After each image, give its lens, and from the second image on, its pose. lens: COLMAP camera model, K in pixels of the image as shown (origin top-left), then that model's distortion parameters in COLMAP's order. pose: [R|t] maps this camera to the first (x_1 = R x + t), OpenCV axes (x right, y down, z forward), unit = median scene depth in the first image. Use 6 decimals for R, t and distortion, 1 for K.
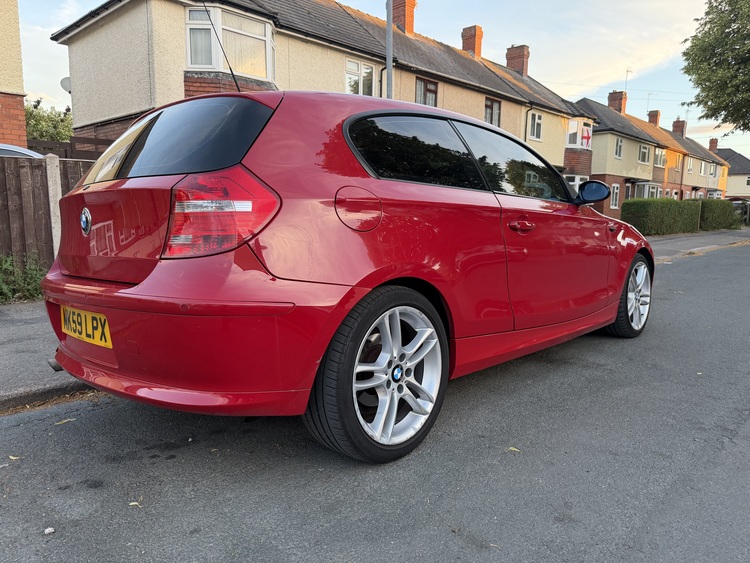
lens RADIAL K [[477.3, 0, 370.3], [0, 477.3, 280.6], [0, 0, 1]] dist [-0.002709, -0.004330]
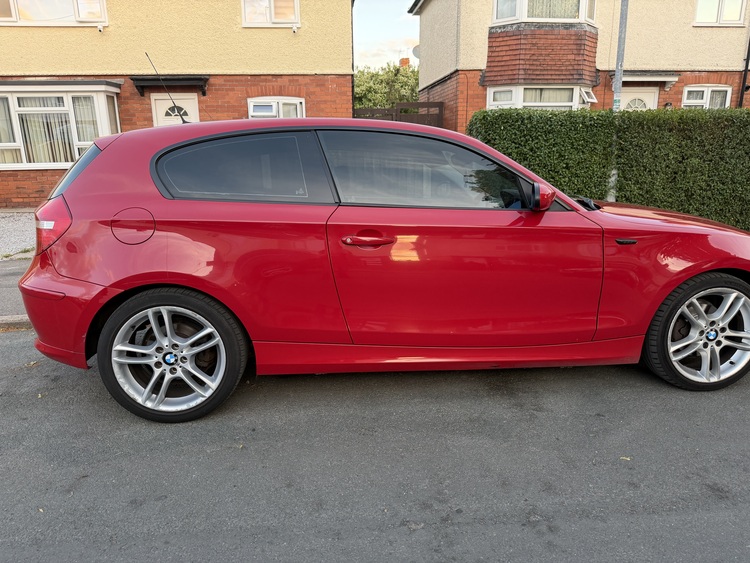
lens RADIAL K [[477.3, 0, 370.3], [0, 477.3, 280.6], [0, 0, 1]] dist [-0.002709, -0.004330]
pose [[0.801245, 0.130452, -0.583942, 1.097896], [-0.075299, 0.990169, 0.117883, -0.180280], [0.593580, -0.050482, 0.803190, 0.295946]]
